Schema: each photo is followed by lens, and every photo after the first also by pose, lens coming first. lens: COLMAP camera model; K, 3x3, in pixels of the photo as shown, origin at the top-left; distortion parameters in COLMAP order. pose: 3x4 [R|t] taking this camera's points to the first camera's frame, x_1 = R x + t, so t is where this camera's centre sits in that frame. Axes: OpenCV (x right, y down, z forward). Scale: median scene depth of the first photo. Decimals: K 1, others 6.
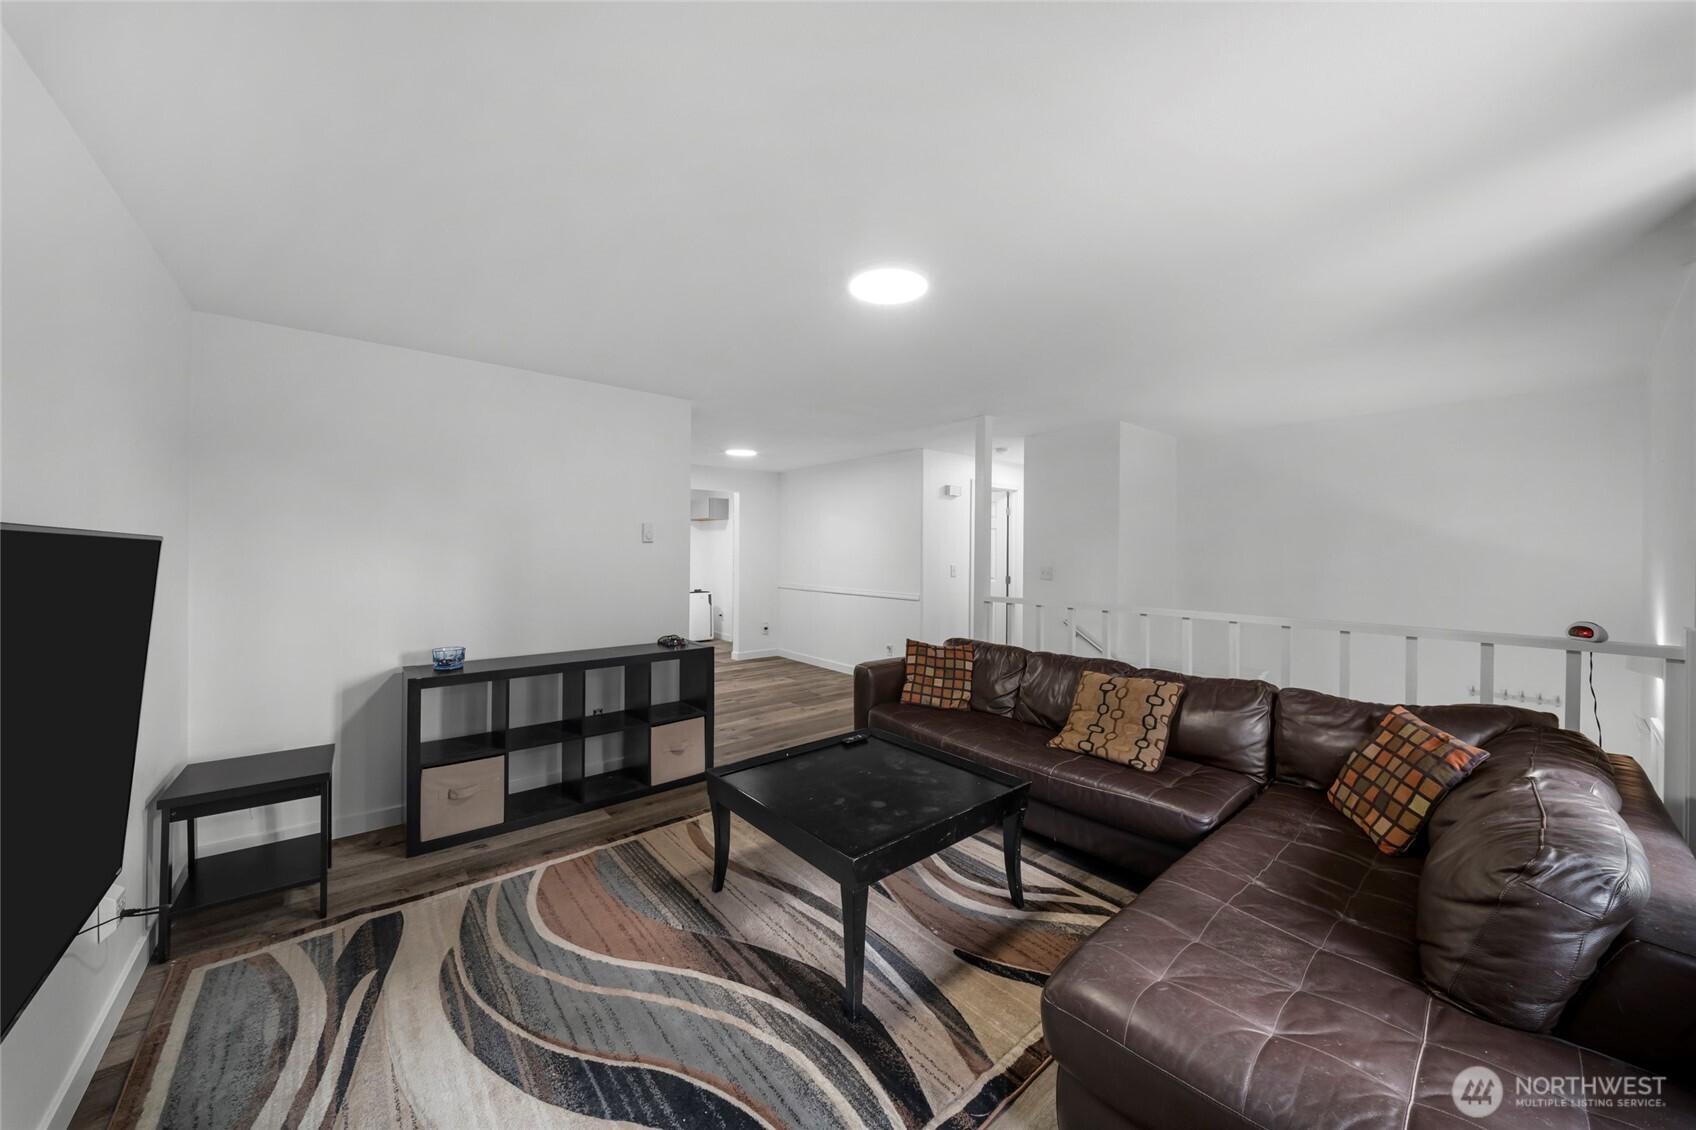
lens RADIAL K [[600.0, 0, 845.2], [0, 600.0, 558.2], [0, 0, 1]] dist [0.000558, -0.003656]
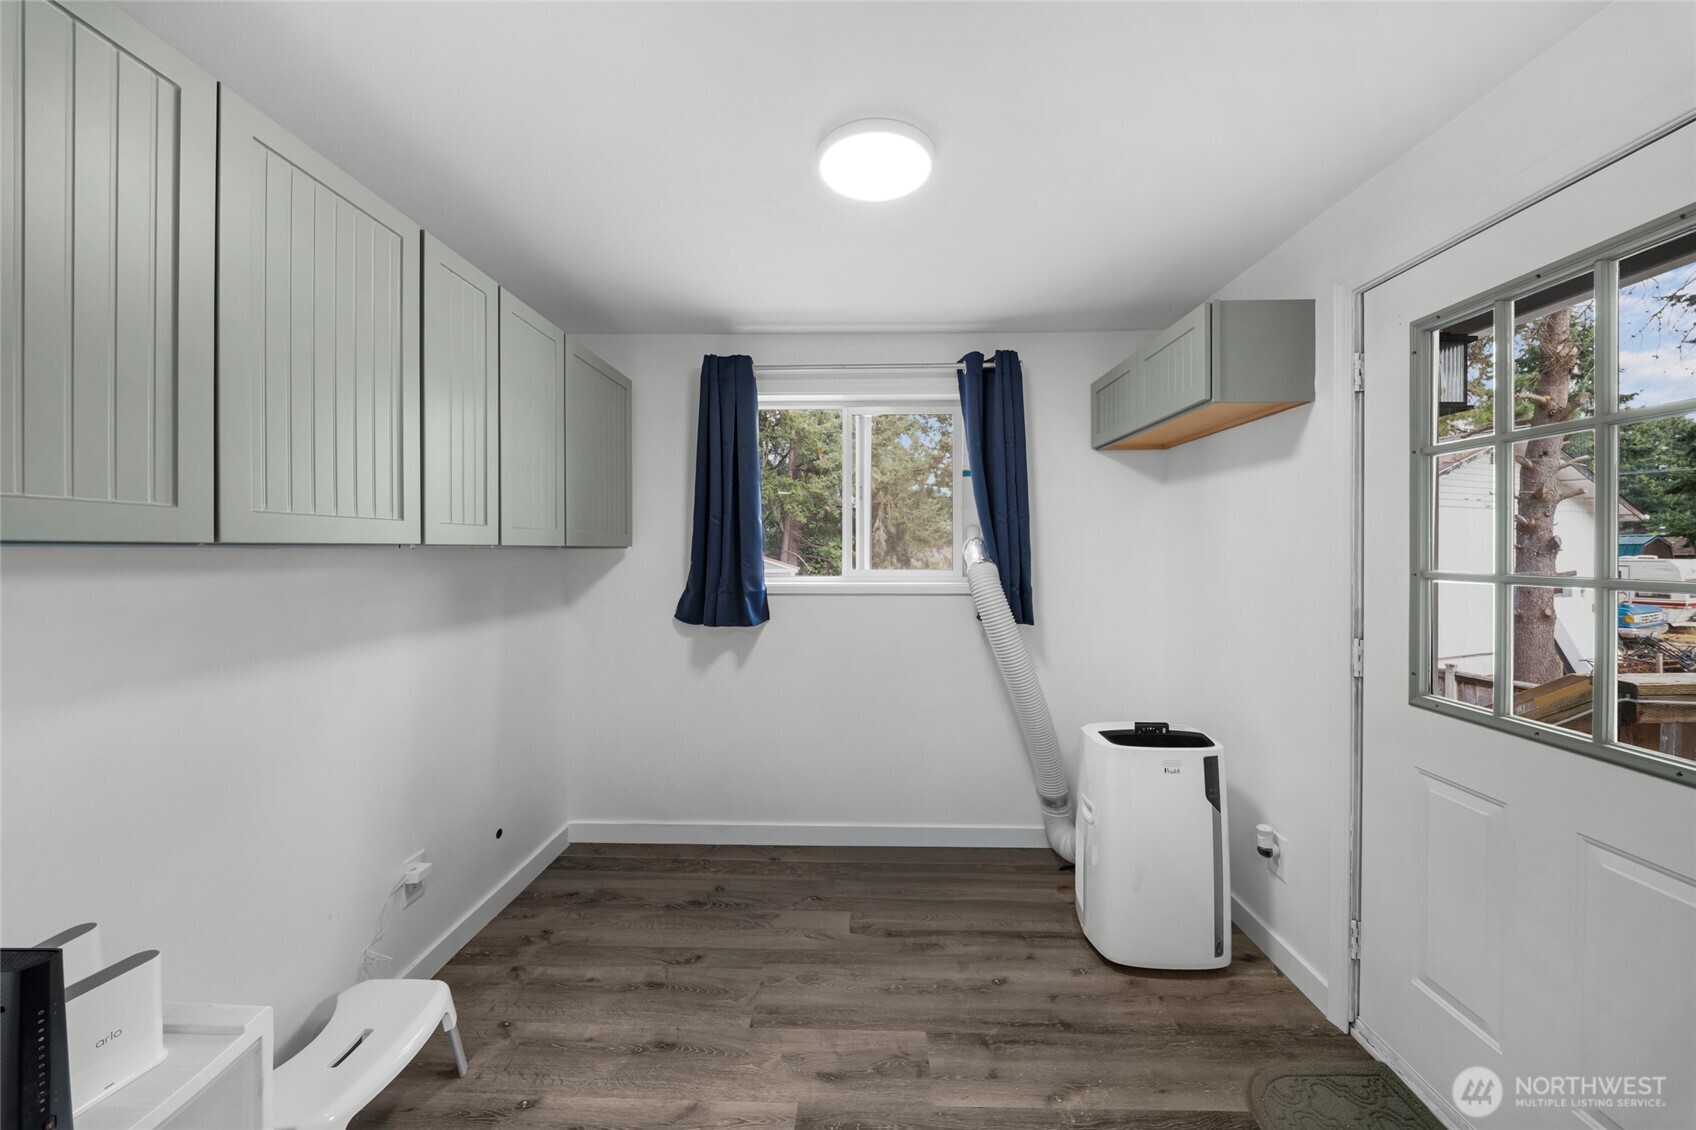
lens RADIAL K [[620.2, 0, 842.4], [0, 620.2, 544.7], [0, 0, 1]] dist [0.001341, -0.003992]
pose [[0.763278, -0.010864, -0.645979, -0.218657], [-0.002206, 0.999809, -0.019421, -0.014920], [0.646067, 0.016248, 0.763108, 0.889482]]
